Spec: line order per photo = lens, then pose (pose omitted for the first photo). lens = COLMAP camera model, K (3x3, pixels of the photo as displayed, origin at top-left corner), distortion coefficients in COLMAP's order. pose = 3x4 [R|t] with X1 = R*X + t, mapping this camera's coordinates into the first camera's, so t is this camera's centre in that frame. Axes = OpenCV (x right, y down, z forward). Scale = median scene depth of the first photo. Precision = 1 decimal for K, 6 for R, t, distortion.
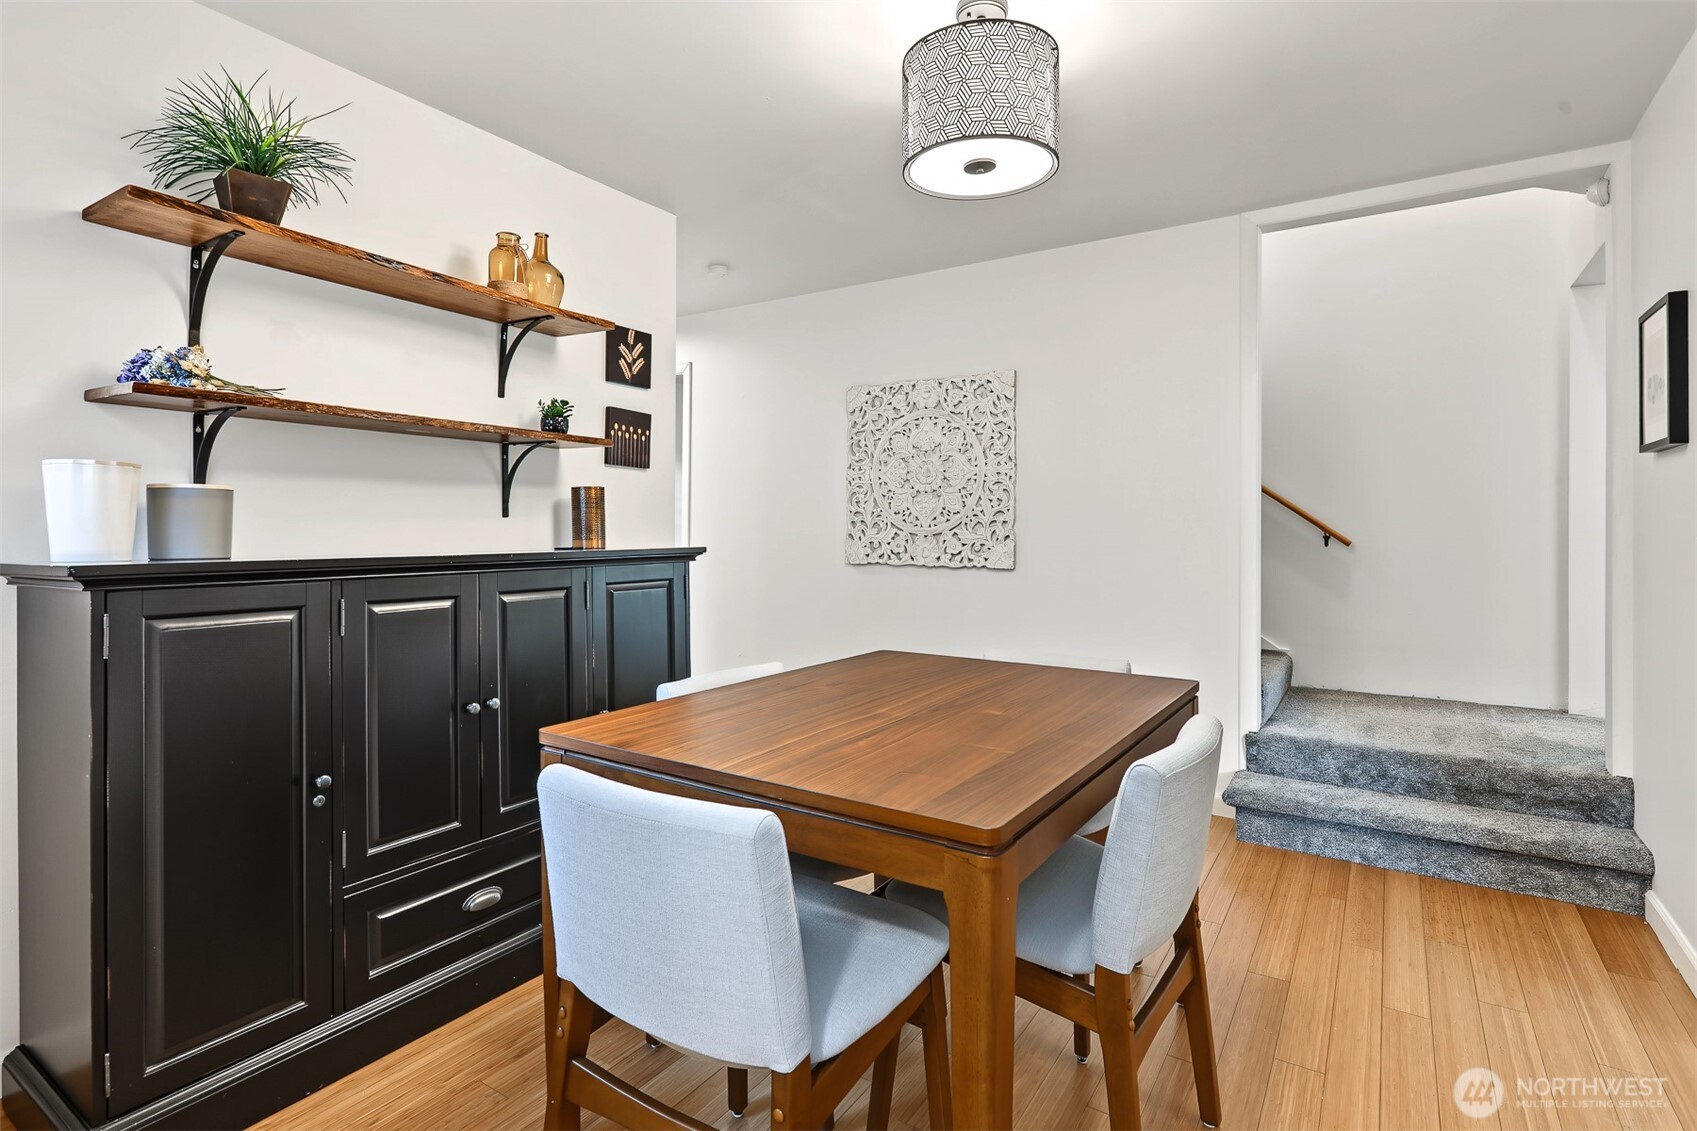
lens RADIAL K [[818.5, 0, 855.6], [0, 818.5, 535.1], [0, 0, 1]] dist [-0.004080, -0.000911]
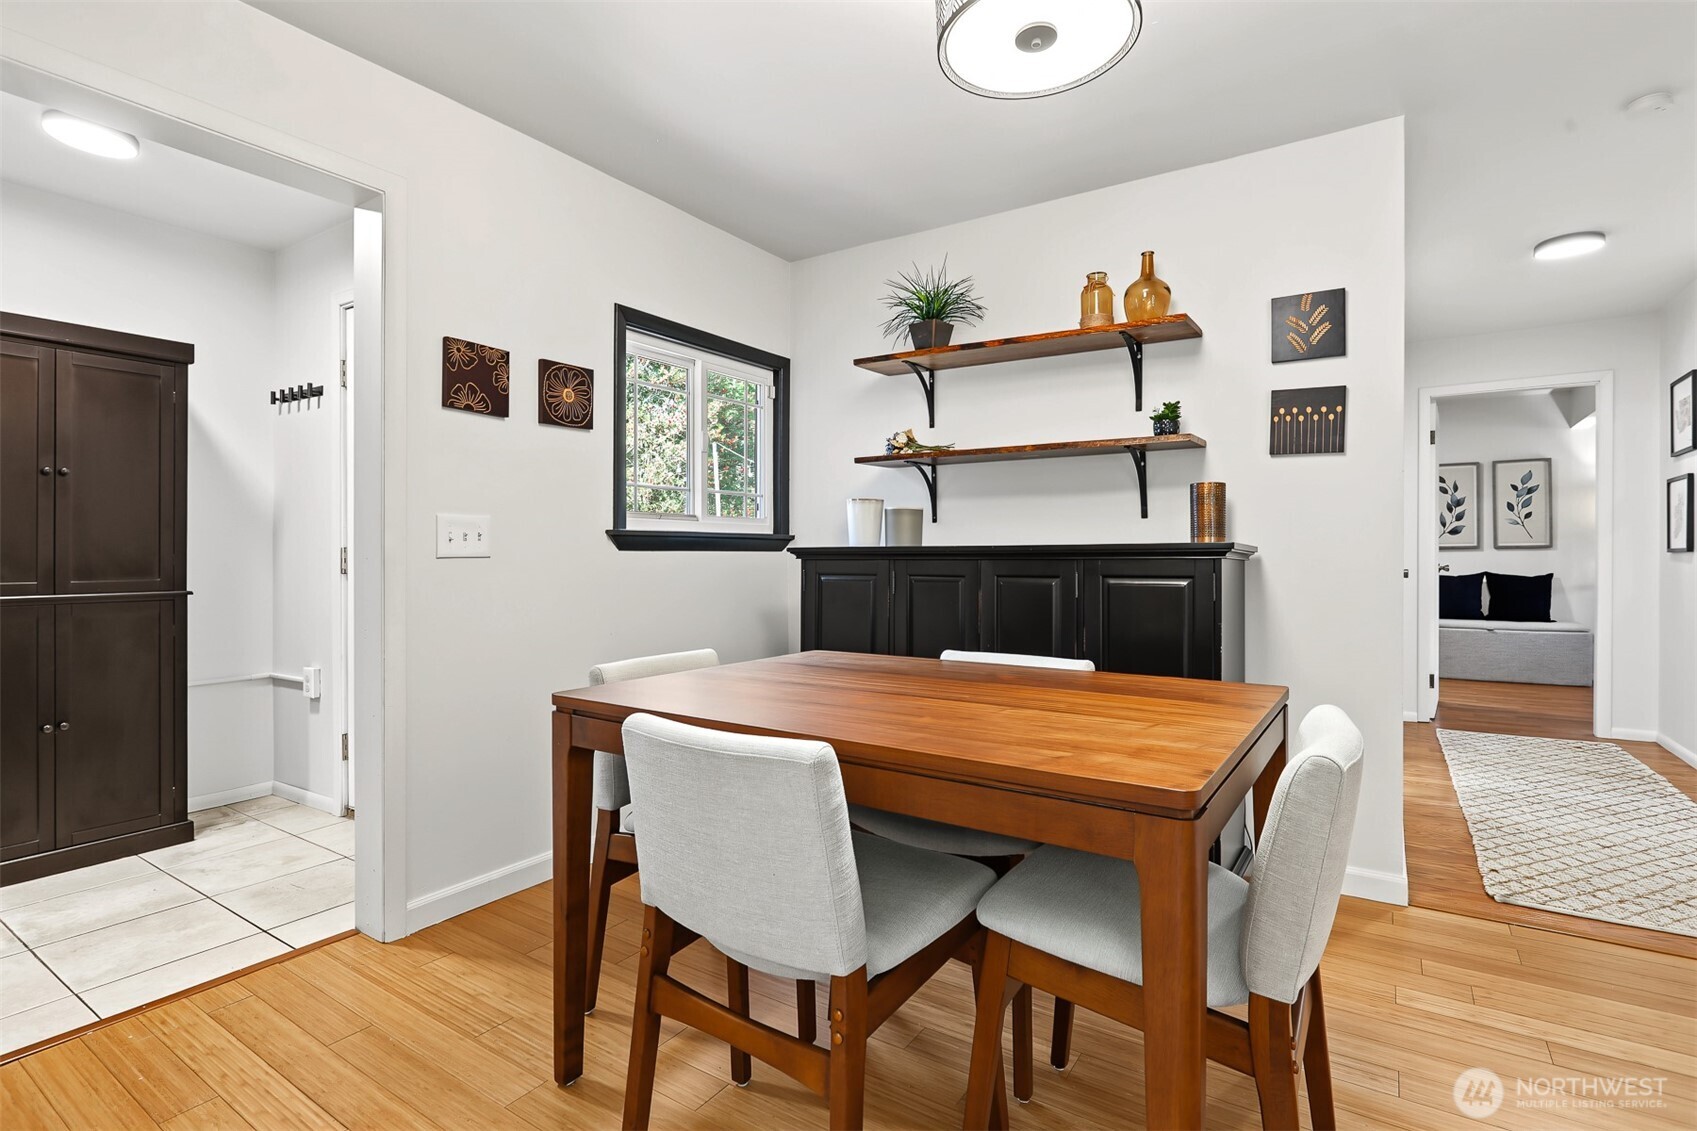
lens RADIAL K [[818.5, 0, 855.6], [0, 818.5, 535.1], [0, 0, 1]] dist [-0.004080, -0.000911]
pose [[-0.008018, -0.005355, -0.999954, 0.678114], [0.000097, 0.999986, -0.005356, 0.006912], [0.999968, -0.000140, -0.008018, 0.619677]]
